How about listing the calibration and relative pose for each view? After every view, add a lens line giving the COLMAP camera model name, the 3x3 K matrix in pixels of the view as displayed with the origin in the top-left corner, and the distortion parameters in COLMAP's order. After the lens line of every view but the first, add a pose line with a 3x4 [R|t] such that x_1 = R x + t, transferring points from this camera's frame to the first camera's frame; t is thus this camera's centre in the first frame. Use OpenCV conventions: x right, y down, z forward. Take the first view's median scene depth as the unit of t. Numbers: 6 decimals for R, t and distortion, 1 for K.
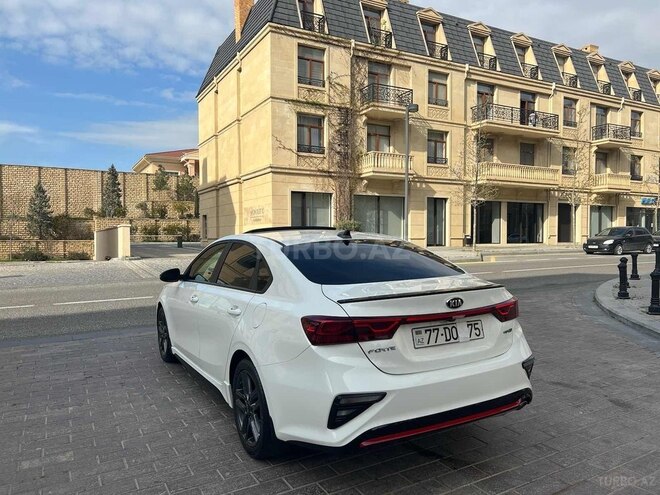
lens RADIAL K [[500.2, 0, 333.2], [0, 500.2, 249.4], [0, 0, 1]] dist [0.051135, -0.056263]
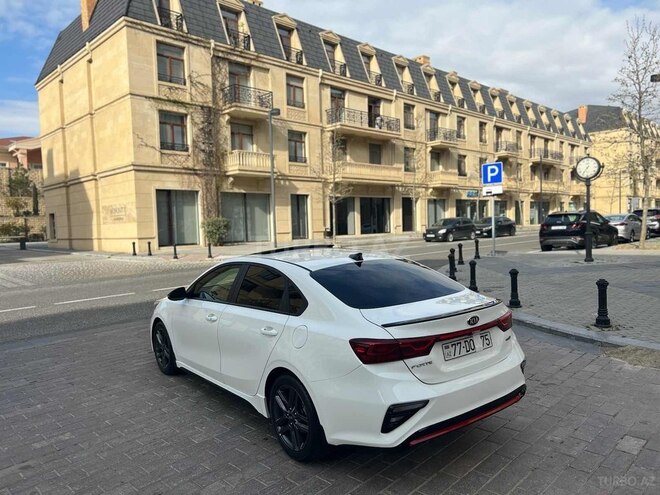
lens RADIAL K [[500.2, 0, 331.5], [0, 500.2, 250.7], [0, 0, 1]] dist [0.051135, -0.056263]
pose [[0.960505, -0.041332, 0.275177, -0.022816], [0.035094, 0.999004, 0.027555, -0.007895], [-0.276042, -0.016810, 0.960999, -0.044692]]
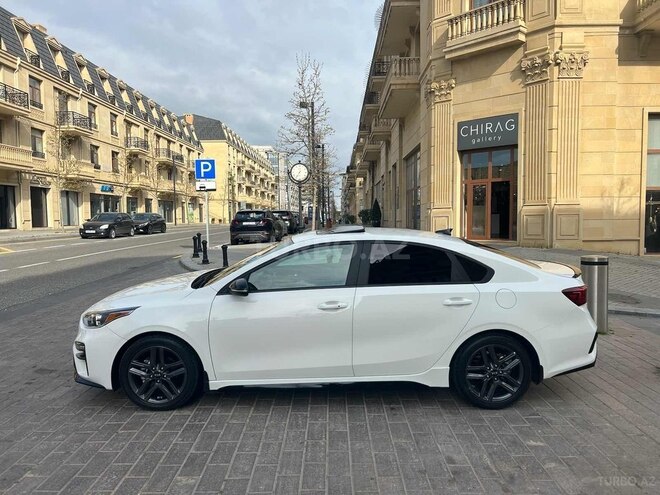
lens RADIAL K [[500.2, 0, 333.3], [0, 500.2, 250.5], [0, 0, 1]] dist [0.051135, -0.056263]
pose [[0.492871, -0.060611, 0.867989, -0.113228], [0.027633, 0.998158, 0.054010, -0.006359], [-0.869664, -0.002635, 0.493638, 0.027099]]
